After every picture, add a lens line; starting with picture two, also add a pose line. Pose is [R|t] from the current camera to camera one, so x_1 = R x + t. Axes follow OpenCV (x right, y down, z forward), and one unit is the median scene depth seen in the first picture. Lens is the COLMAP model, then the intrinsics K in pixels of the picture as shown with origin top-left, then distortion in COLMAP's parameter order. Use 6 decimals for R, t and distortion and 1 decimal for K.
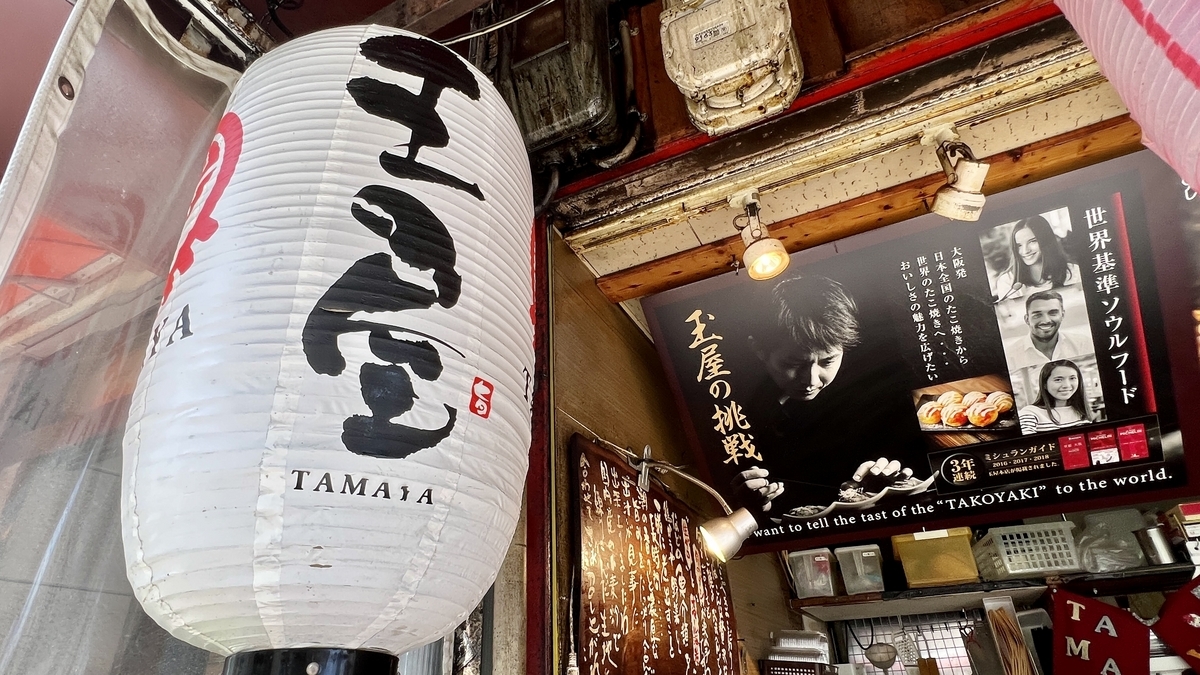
lens RADIAL K [[653.9, 0, 594.9], [0, 653.9, 337.2], [0, 0, 1]] dist [-0.002860, -0.000023]
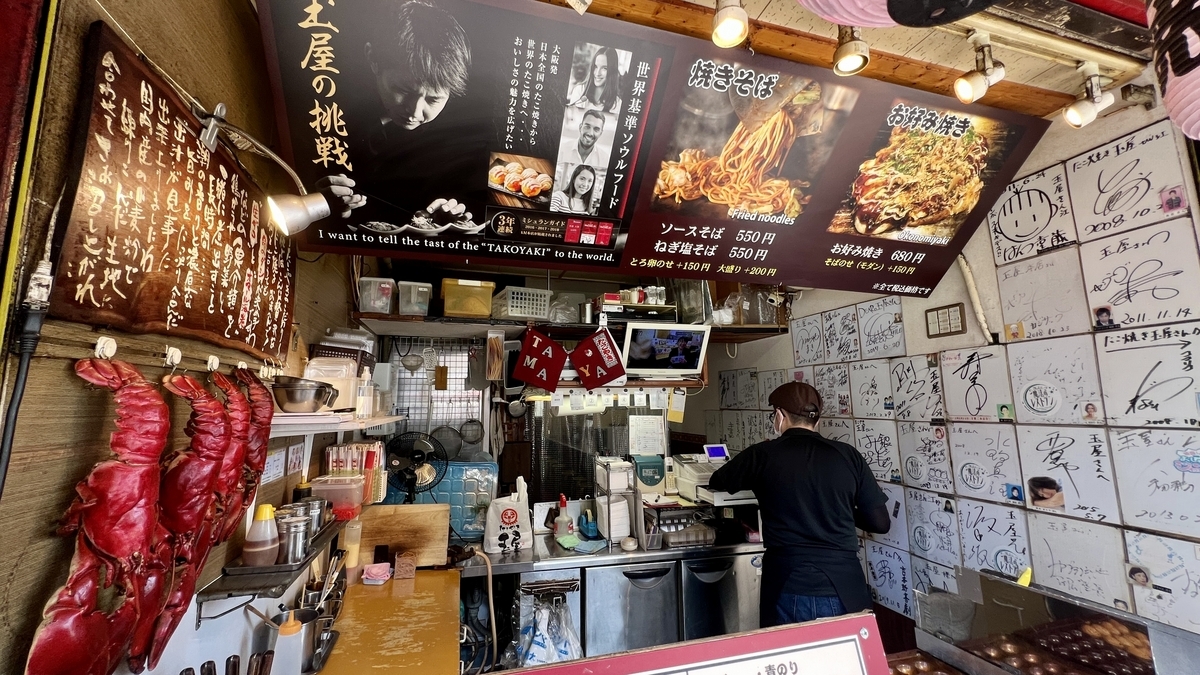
lens RADIAL K [[471.8, 0, 598.6], [0, 471.8, 334.1], [0, 0, 1]] dist [-0.001443, 0.001251]
pose [[0.732590, 0.137284, 0.666683, 0.072516], [-0.353613, 0.913666, 0.200428, 0.144683], [-0.581610, -0.382580, 0.717888, 0.078933]]
